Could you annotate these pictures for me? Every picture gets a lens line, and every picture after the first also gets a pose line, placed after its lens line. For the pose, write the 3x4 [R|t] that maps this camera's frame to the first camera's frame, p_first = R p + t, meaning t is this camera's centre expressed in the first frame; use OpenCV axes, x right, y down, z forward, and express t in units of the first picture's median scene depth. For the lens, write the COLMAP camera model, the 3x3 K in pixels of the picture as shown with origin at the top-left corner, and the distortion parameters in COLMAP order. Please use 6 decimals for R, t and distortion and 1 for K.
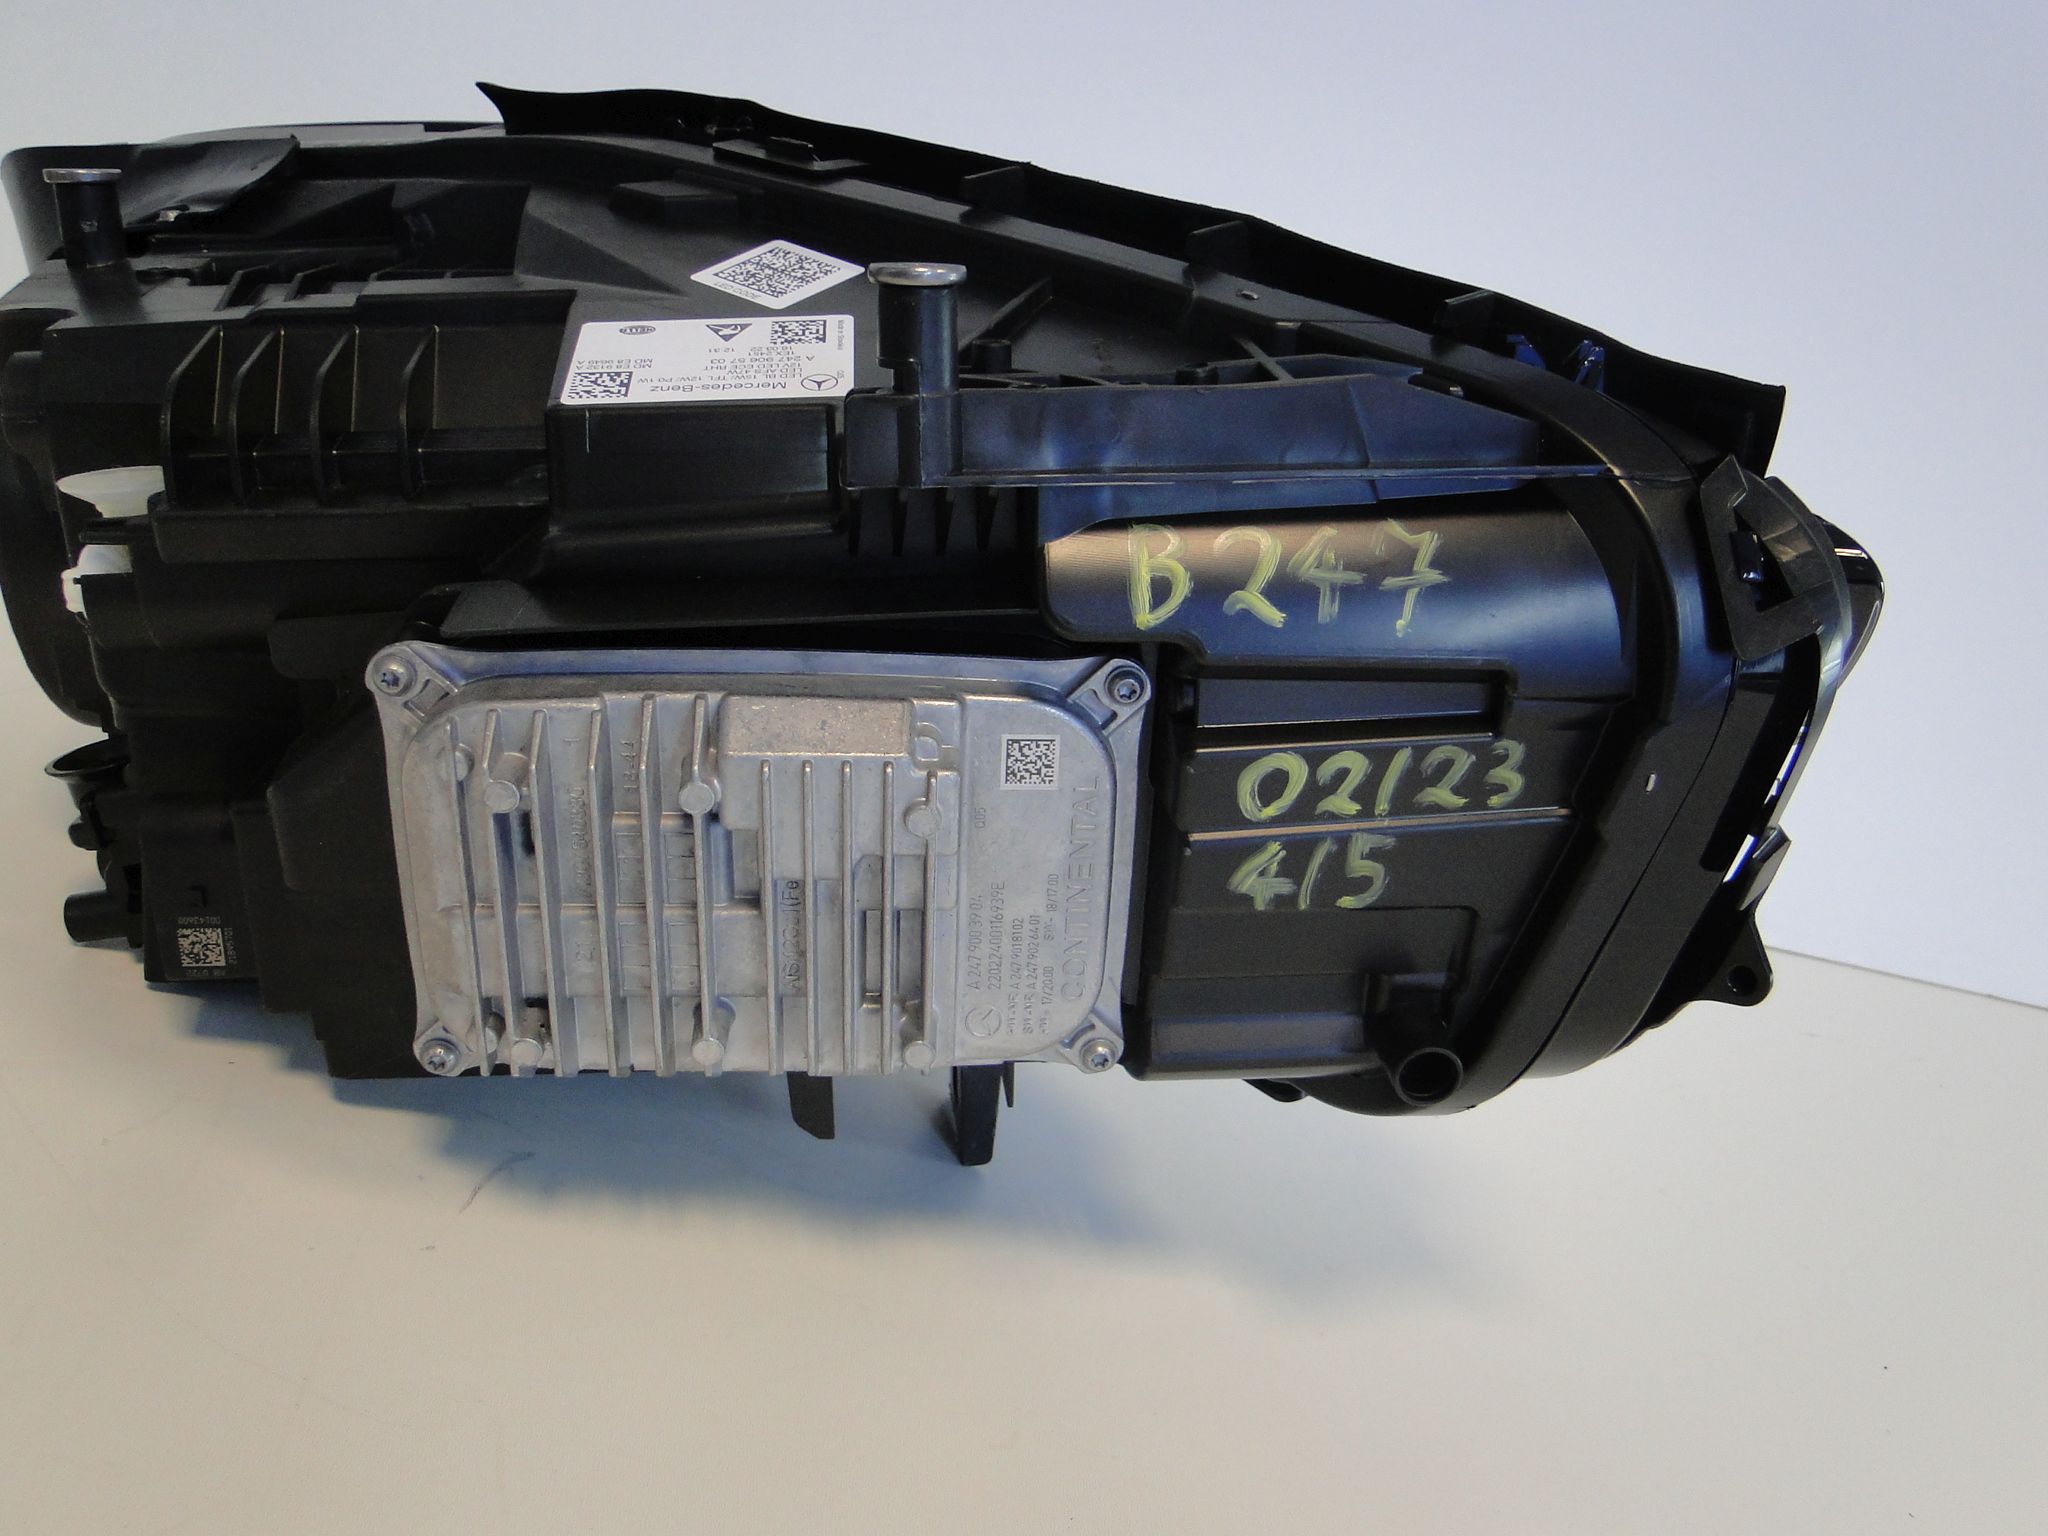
lens RADIAL K [[1704.1, 0, 1024.0], [0, 1704.1, 768.0], [0, 0, 1]] dist [0.009896, 0.002523]
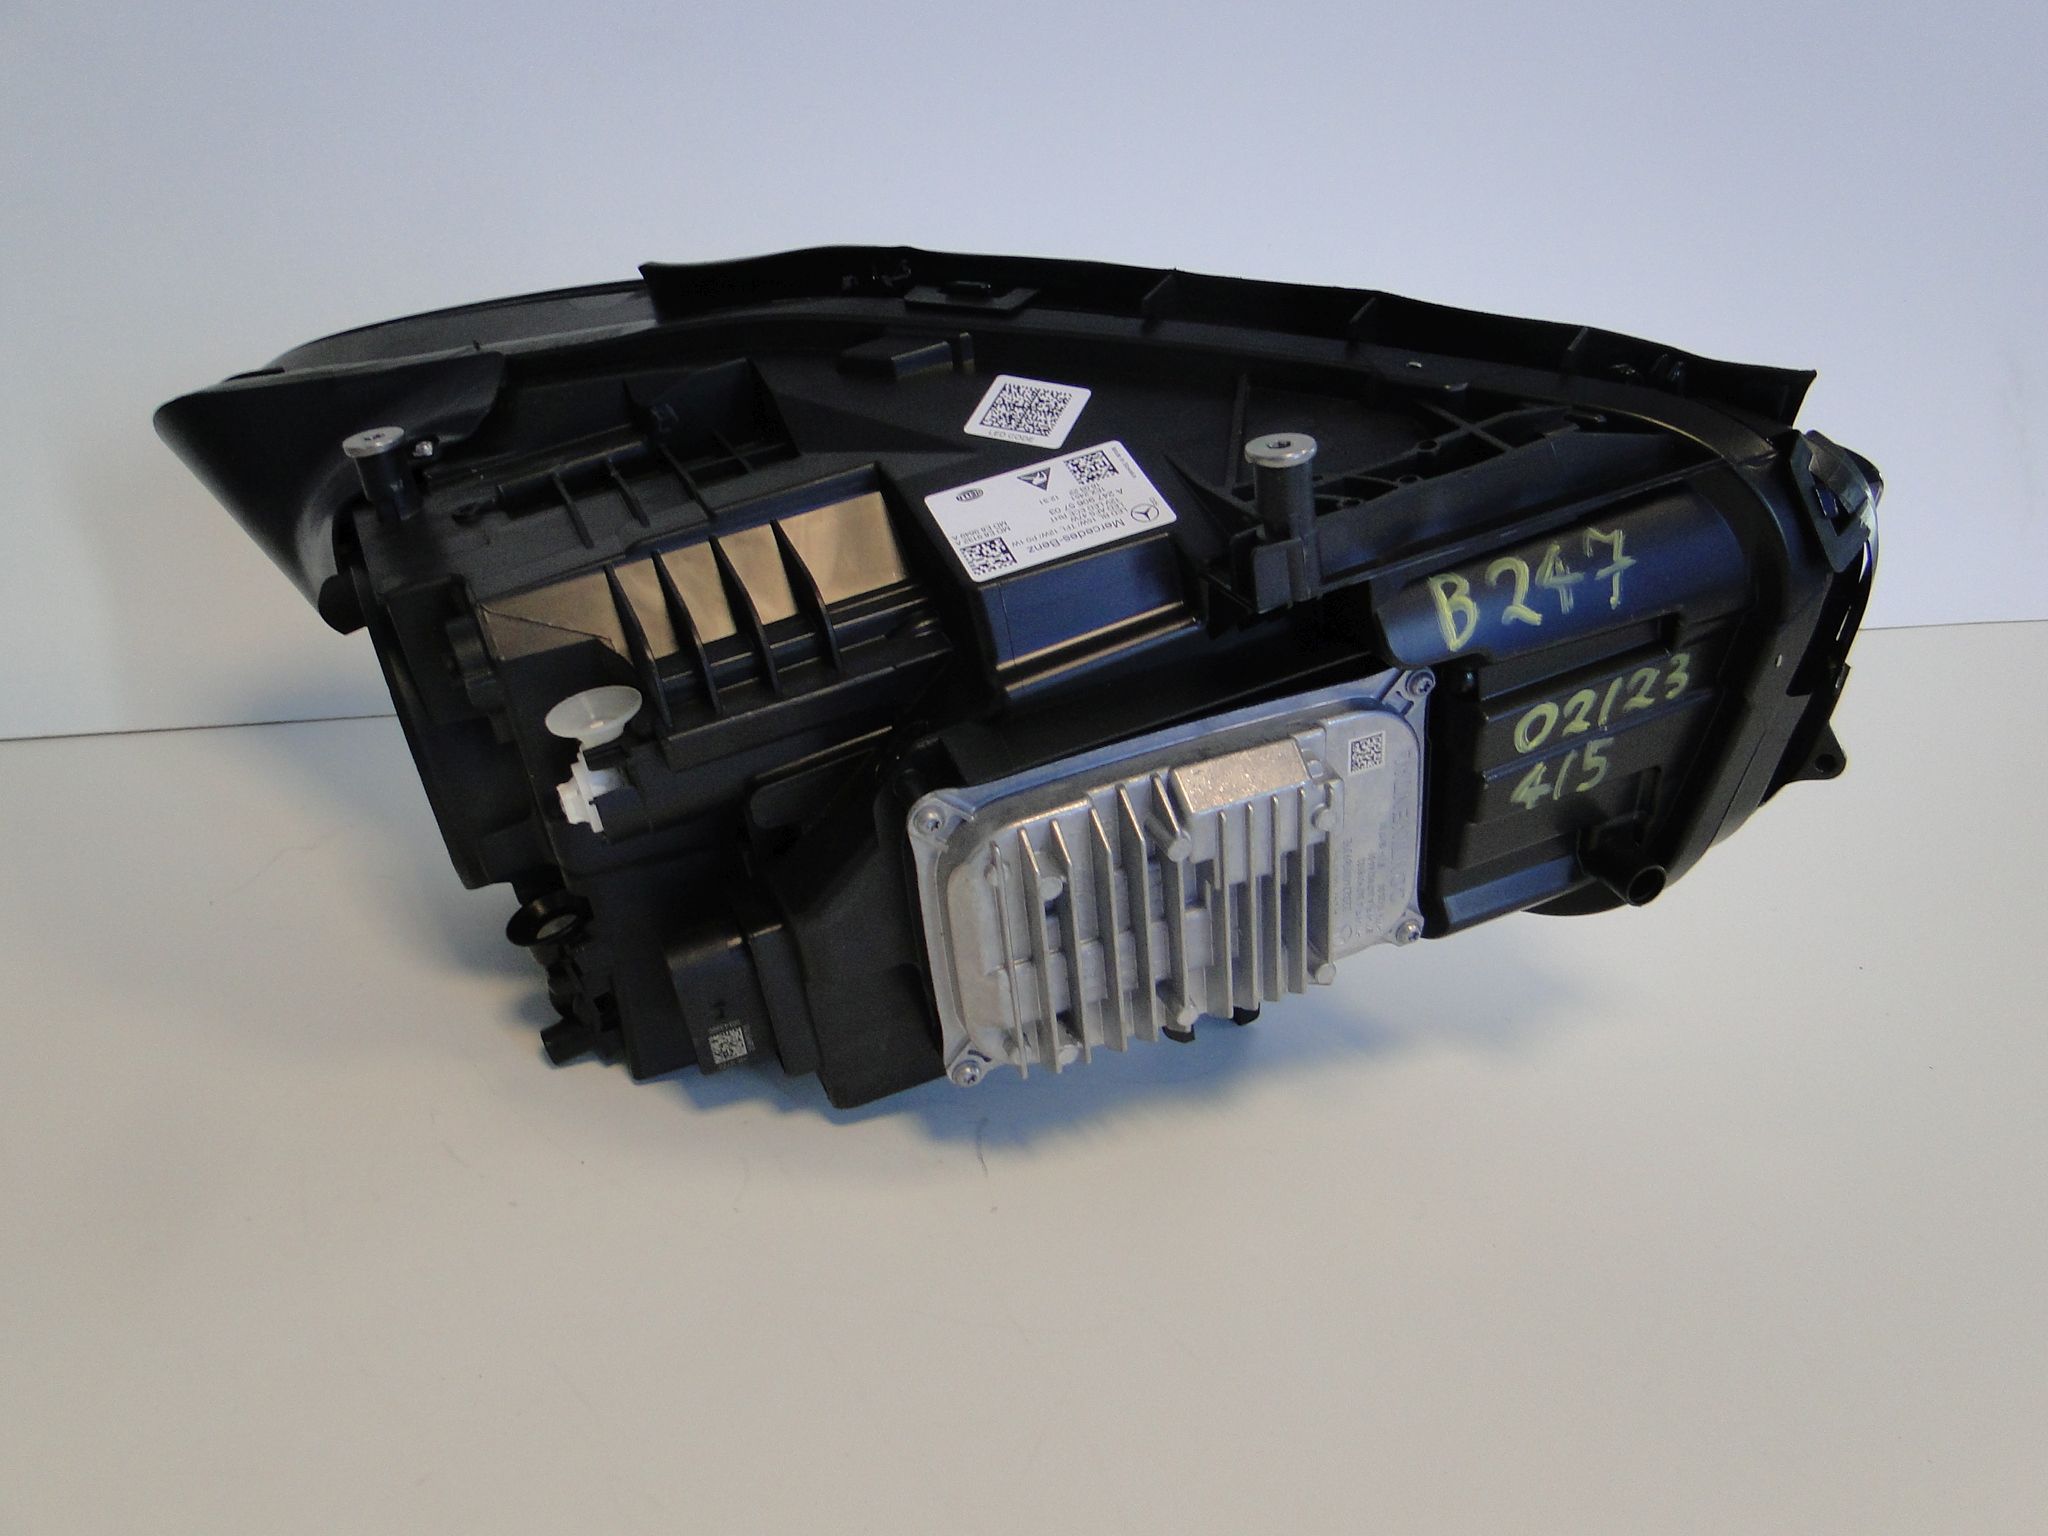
lens RADIAL K [[1704.1, 0, 1024.0], [0, 1704.1, 768.0], [0, 0, 1]] dist [0.009896, 0.002523]
pose [[0.950299, -0.261757, 0.168569, -0.495188], [0.236077, 0.958806, 0.157980, -0.275055], [-0.202978, -0.110333, 0.972947, -0.287280]]
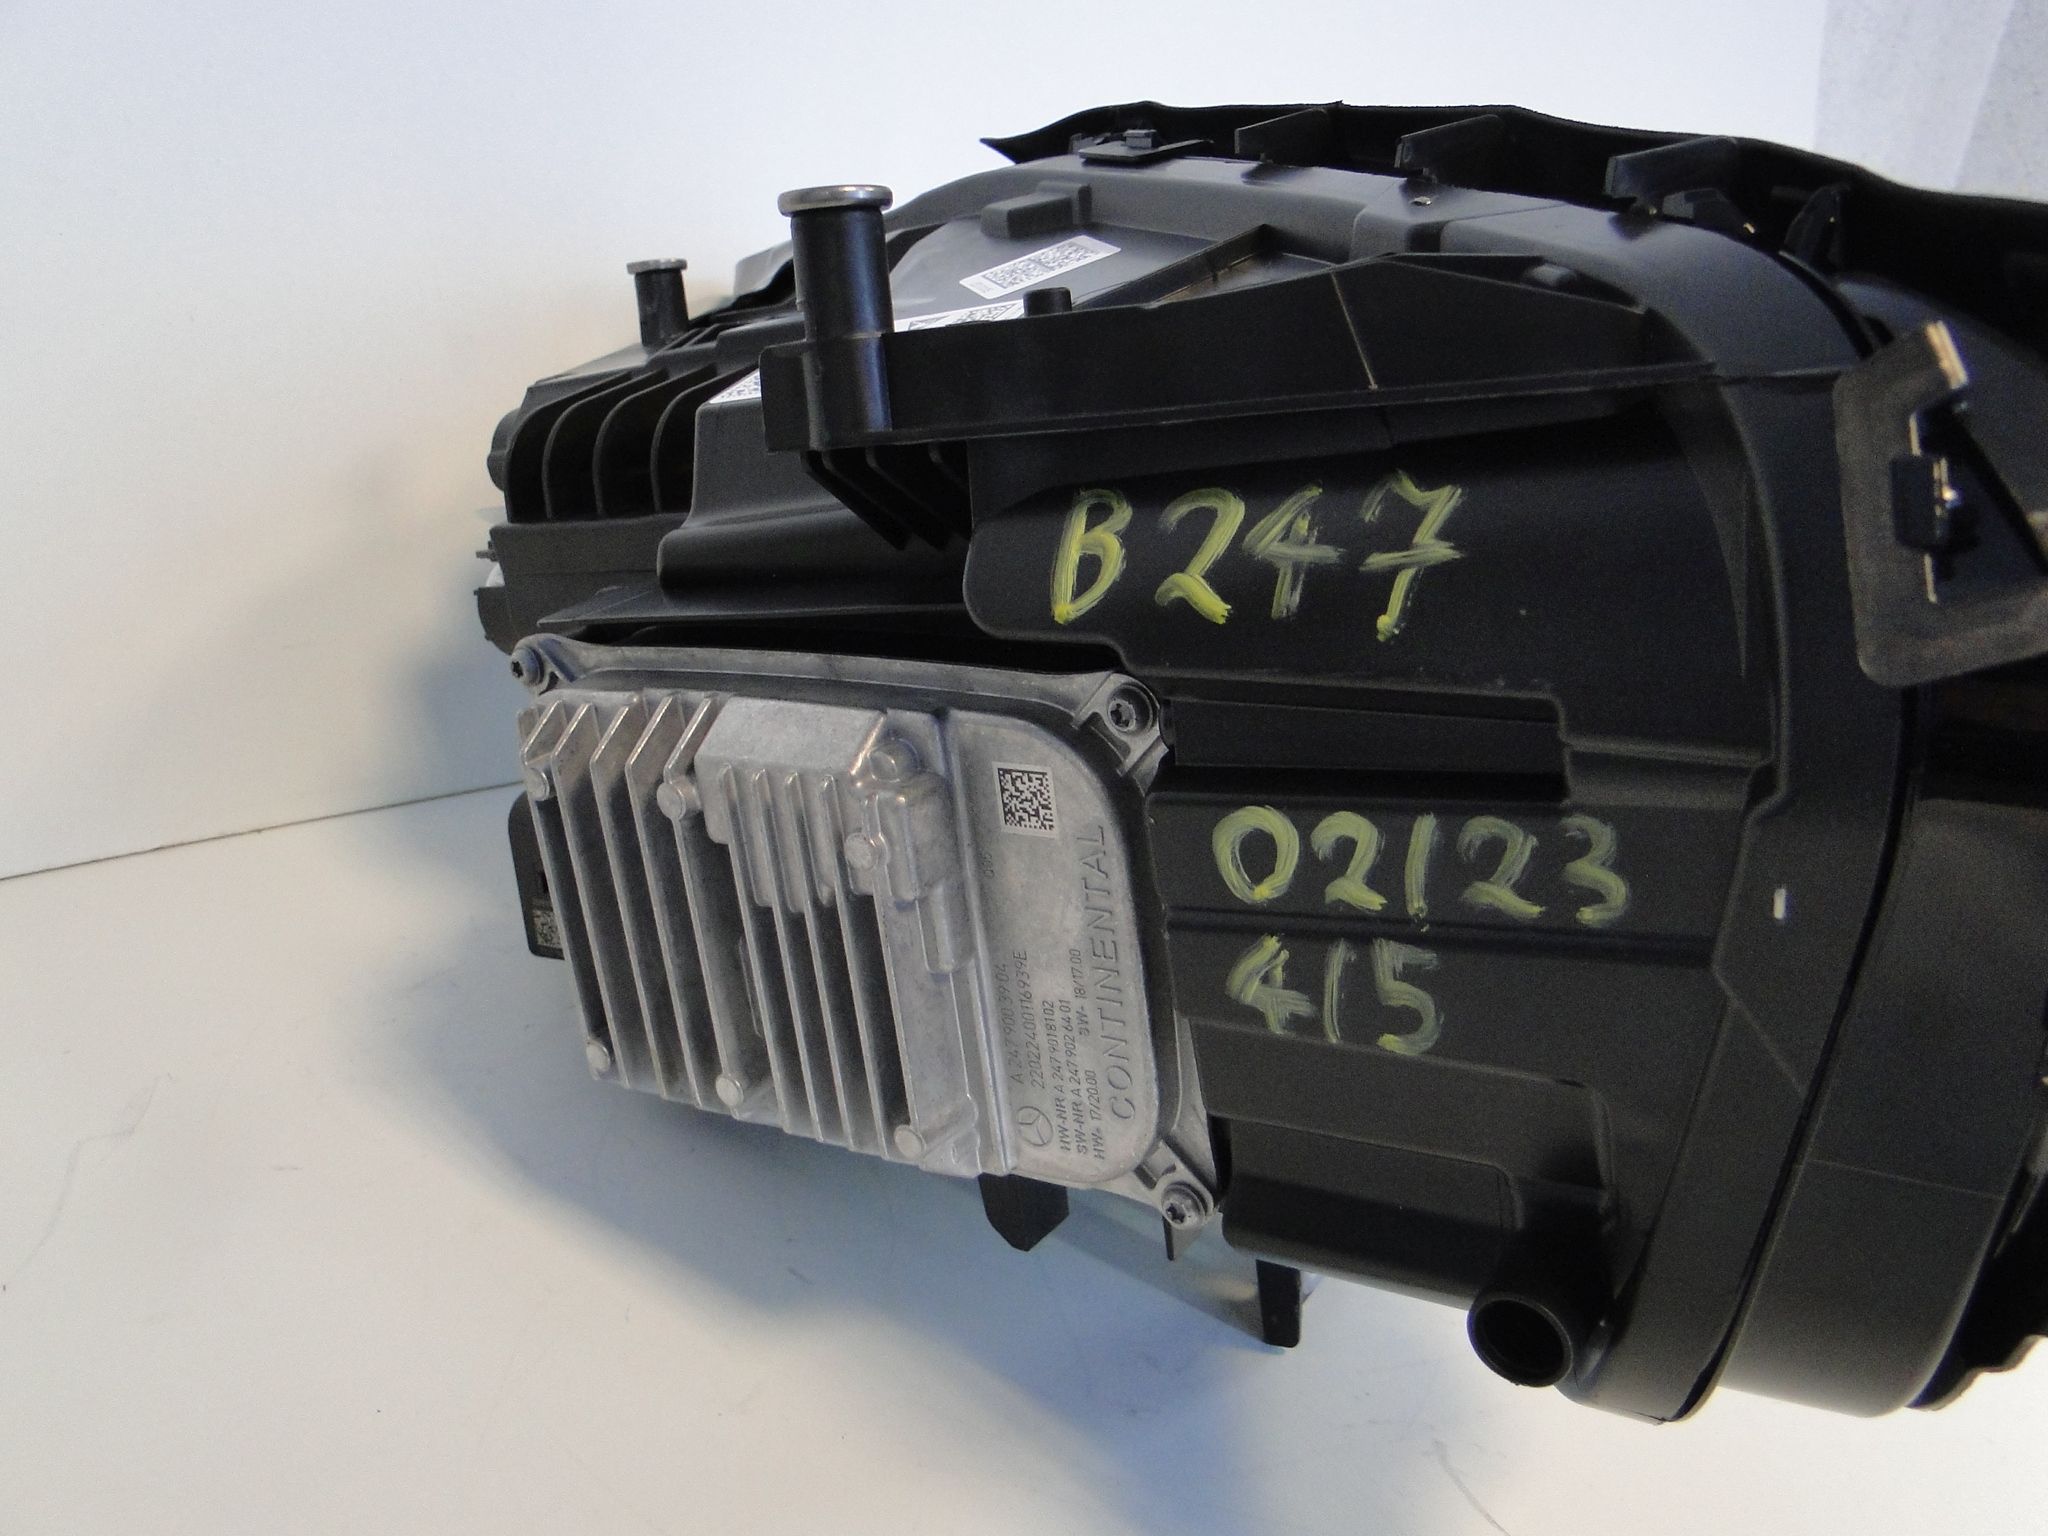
lens RADIAL K [[1704.1, 0, 1024.0], [0, 1704.1, 768.0], [0, 0, 1]] dist [0.009896, 0.002523]
pose [[0.769602, 0.061431, -0.635562, 0.510725], [-0.118106, 0.991881, -0.047144, 0.019633], [0.627506, 0.111345, 0.770609, 0.379835]]
